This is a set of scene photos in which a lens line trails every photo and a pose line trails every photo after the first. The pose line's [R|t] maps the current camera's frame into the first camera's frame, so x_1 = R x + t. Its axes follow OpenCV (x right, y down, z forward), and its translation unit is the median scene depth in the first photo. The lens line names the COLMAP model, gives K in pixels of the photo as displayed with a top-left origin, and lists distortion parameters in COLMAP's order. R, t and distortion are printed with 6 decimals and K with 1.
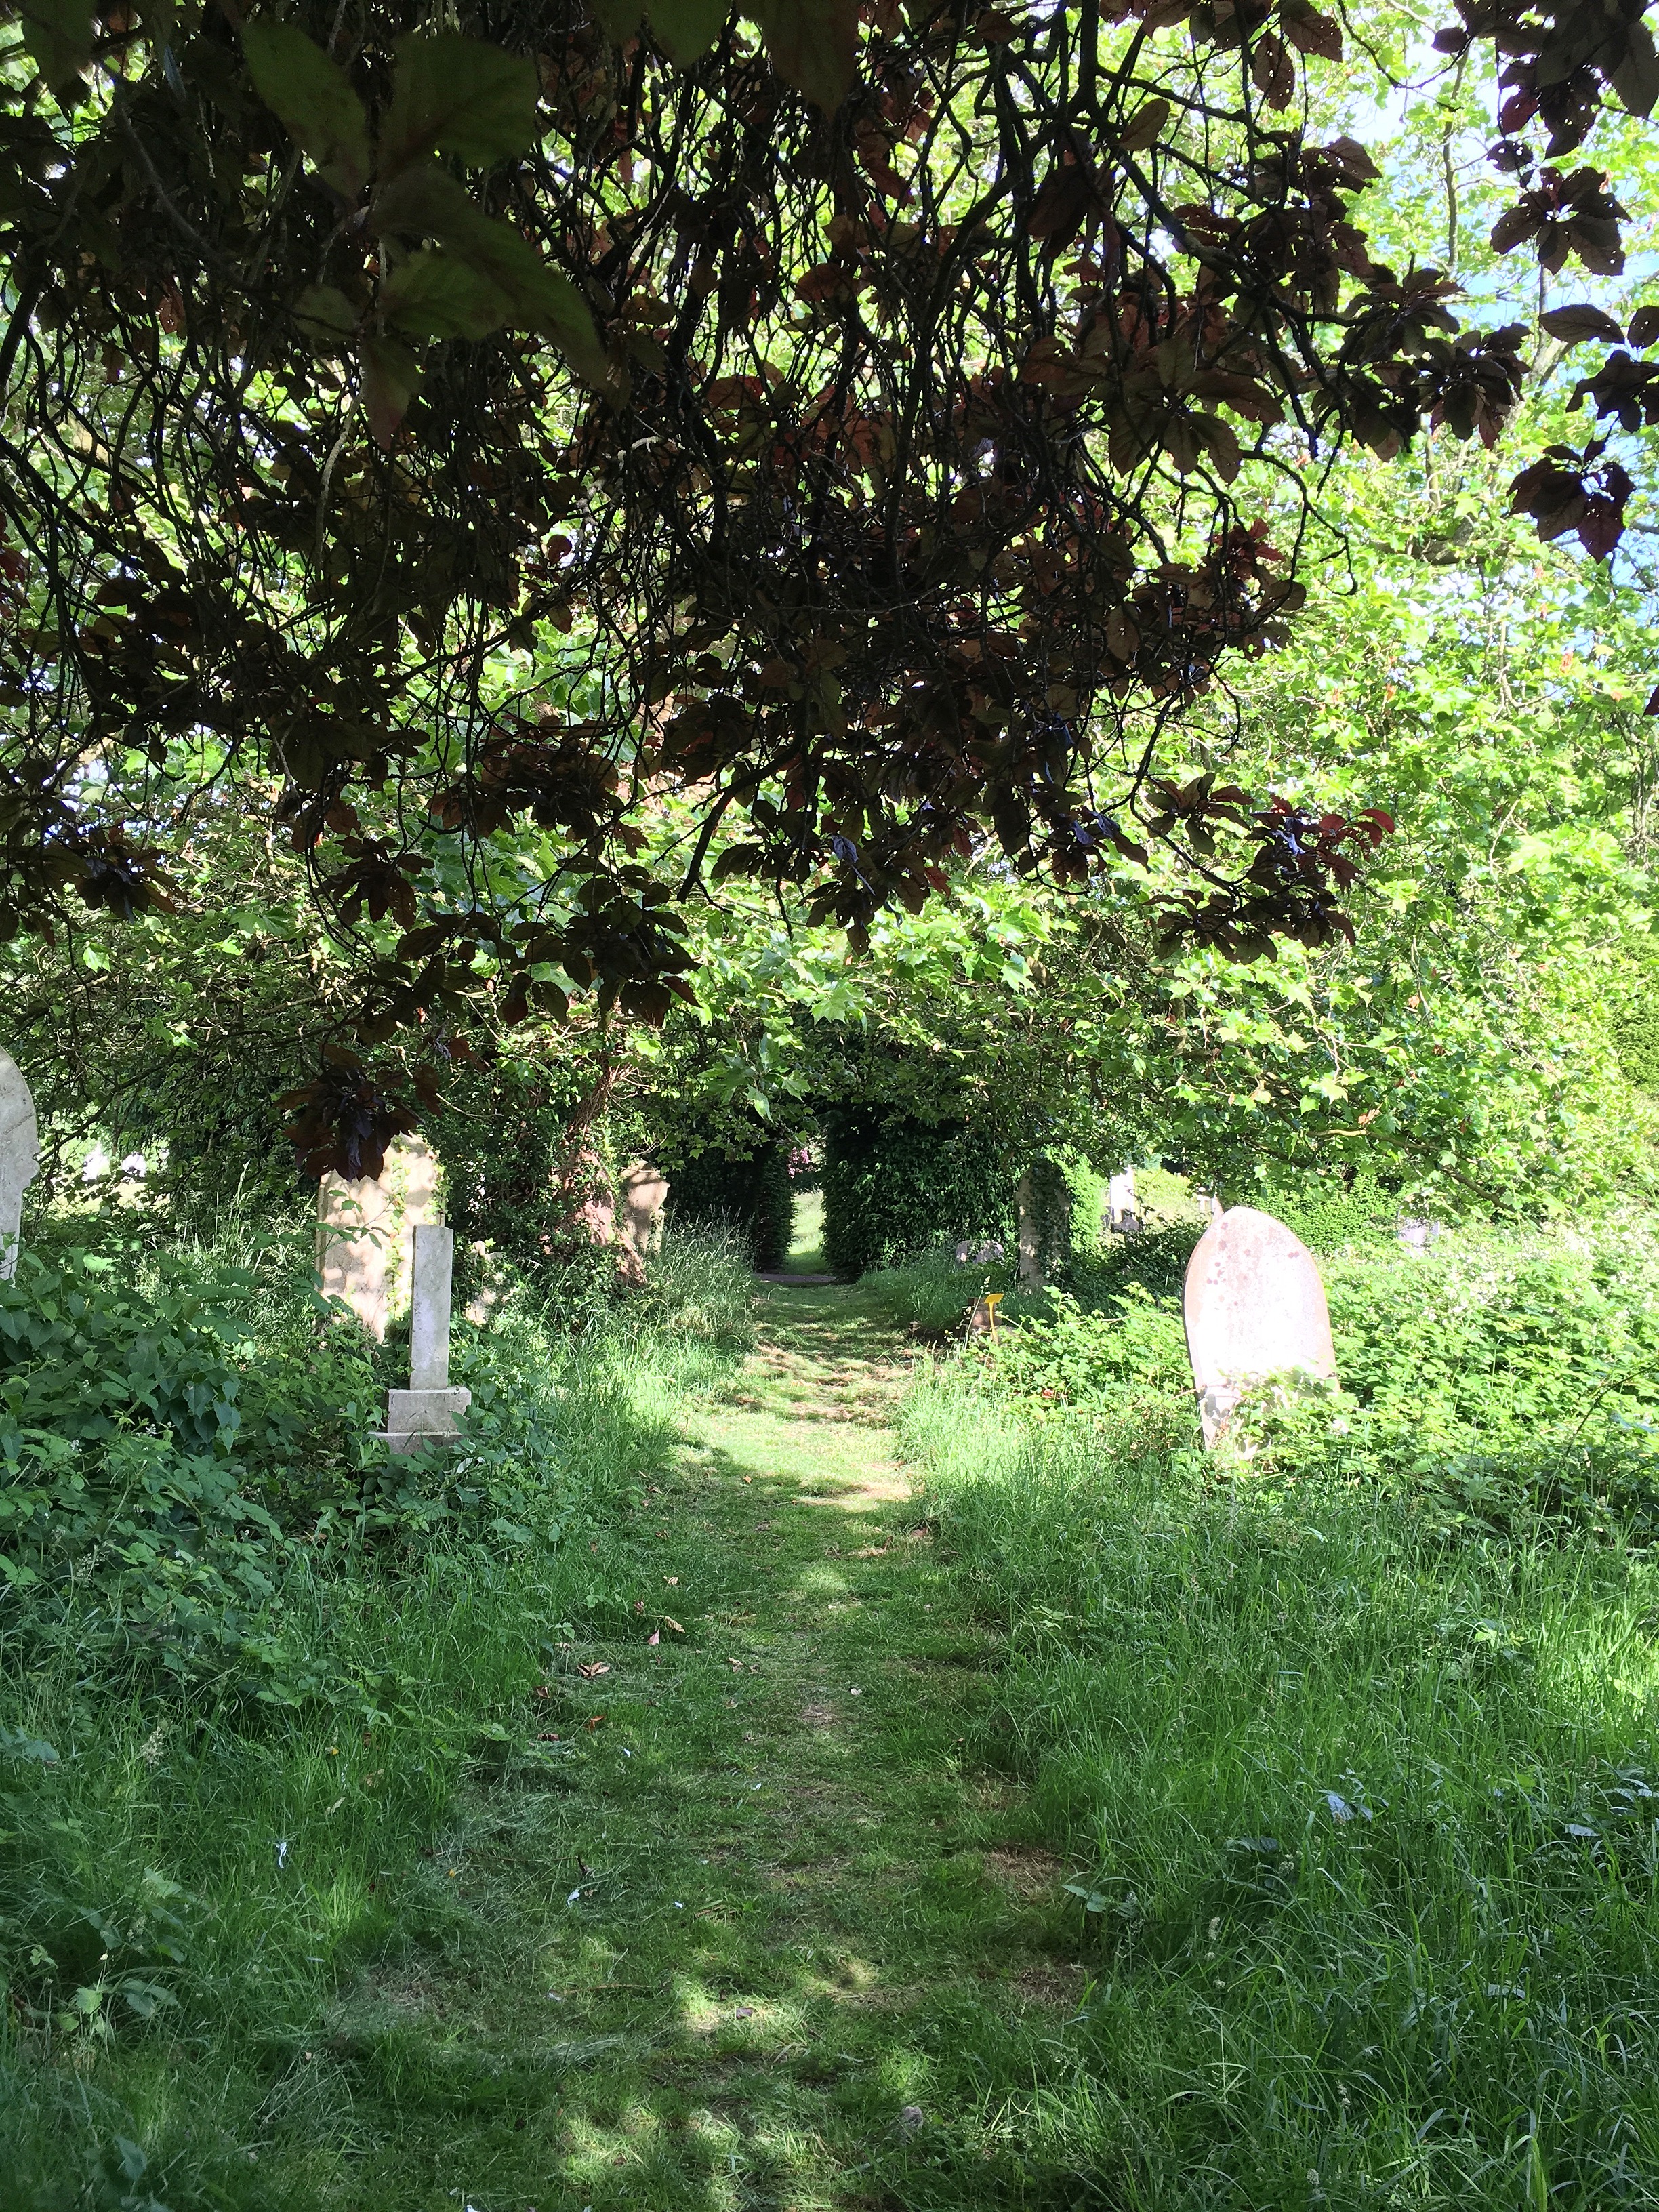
lens RADIAL K [[1869.3, 0, 832.6], [0, 1869.3, 1109.7], [0, 0, 1]] dist [0.011212, 0.001666]
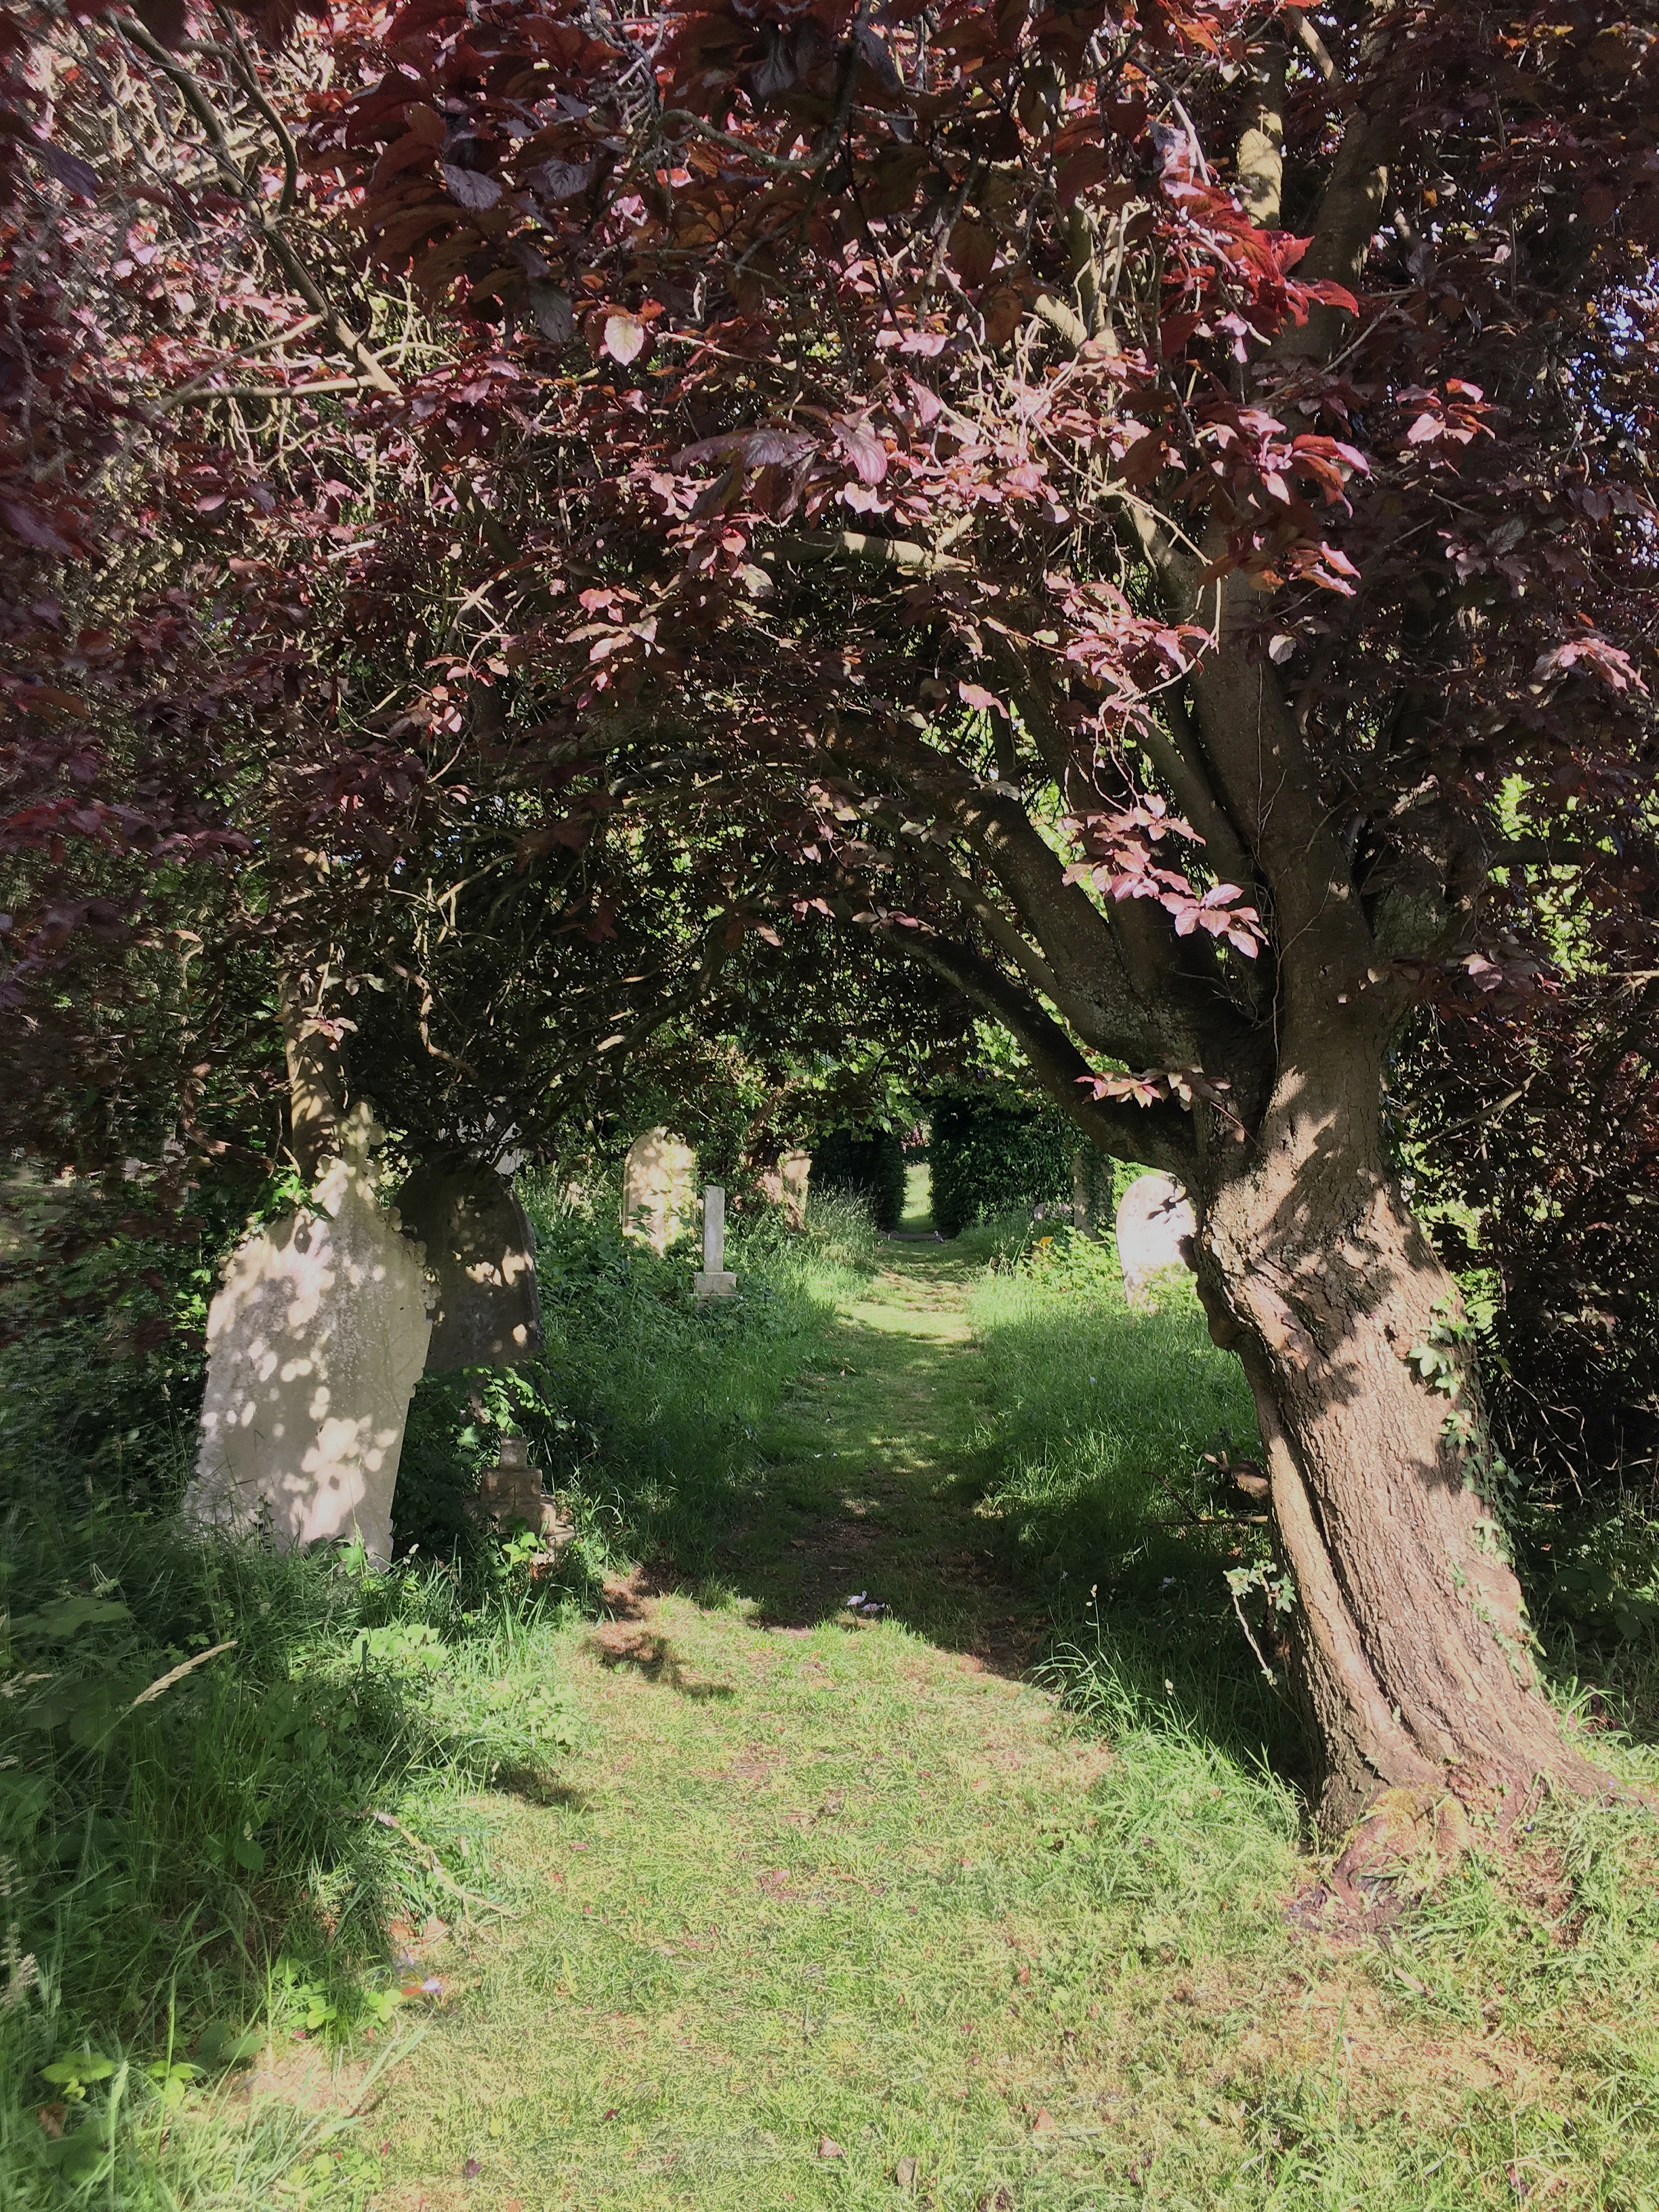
lens RADIAL K [[1869.3, 0, 828.5], [0, 1869.3, 1104.0], [0, 0, 1]] dist [0.011212, 0.001666]
pose [[0.998012, -0.010601, -0.062124, 0.008607], [0.011356, 0.999866, 0.011820, -0.018397], [0.061990, -0.012502, 0.997998, -0.371875]]
